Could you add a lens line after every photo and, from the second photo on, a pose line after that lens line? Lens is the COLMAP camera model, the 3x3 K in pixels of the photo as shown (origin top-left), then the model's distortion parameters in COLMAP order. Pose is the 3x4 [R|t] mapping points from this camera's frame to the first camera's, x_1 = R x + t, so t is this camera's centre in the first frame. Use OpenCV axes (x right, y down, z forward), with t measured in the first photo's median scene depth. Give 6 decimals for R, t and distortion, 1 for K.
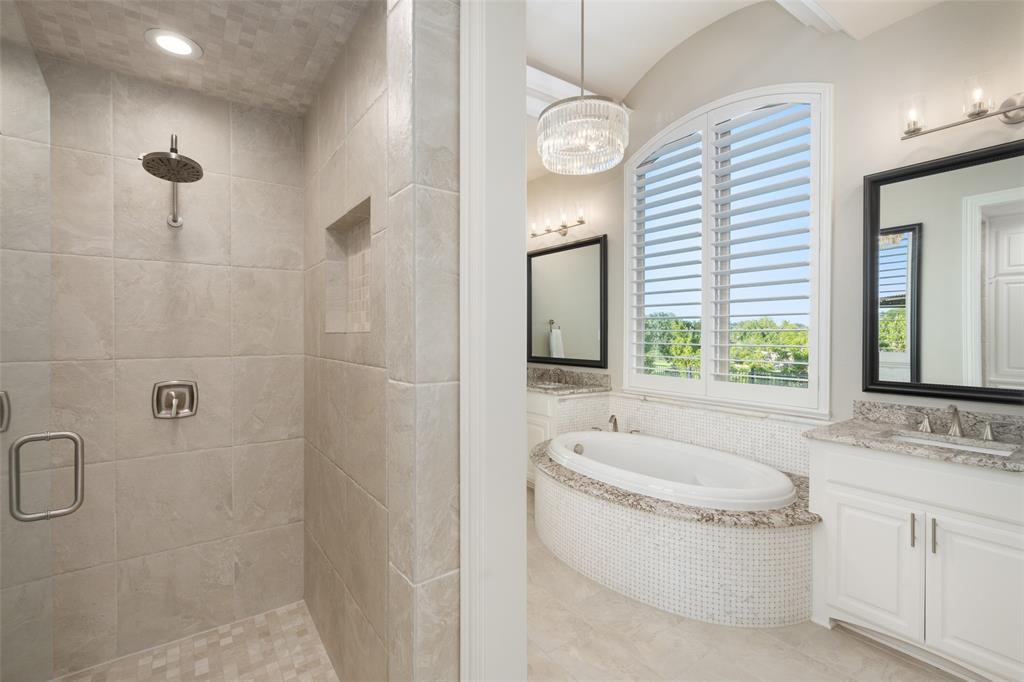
lens RADIAL K [[470.3, 0, 513.7], [0, 470.3, 349.8], [0, 0, 1]] dist [0.001565, 0.000084]
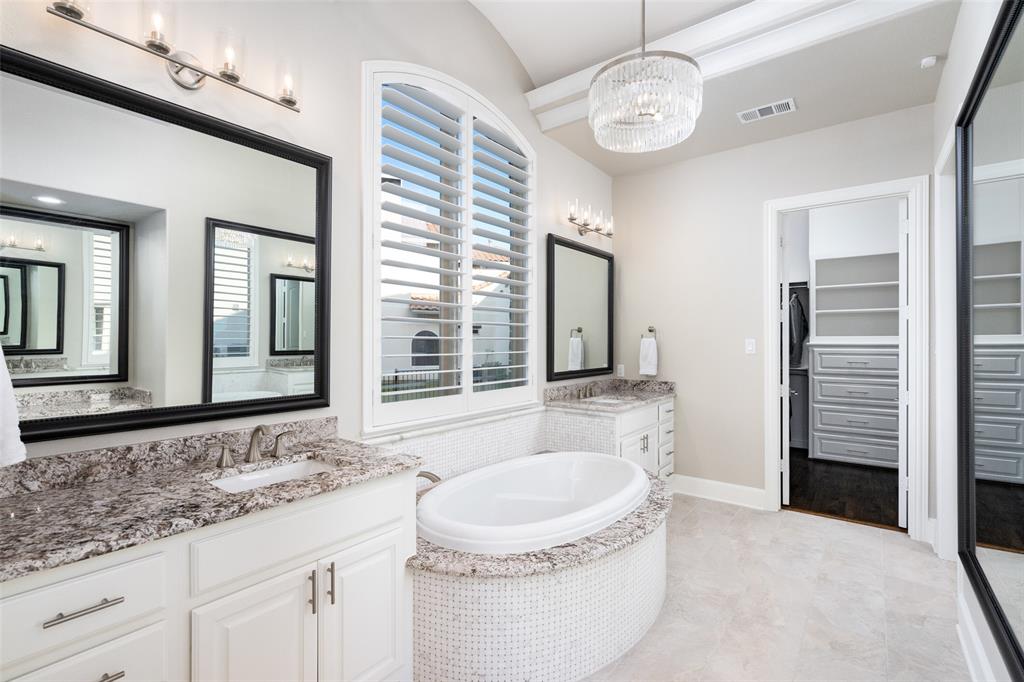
lens RADIAL K [[470.3, 0, 509.7], [0, 470.3, 341.8], [0, 0, 1]] dist [0.001565, 0.000084]
pose [[-0.297958, -0.002278, 0.954576, -0.586870], [0.028976, 0.999515, 0.011430, -0.052316], [-0.954139, 0.031066, -0.297747, 1.491442]]
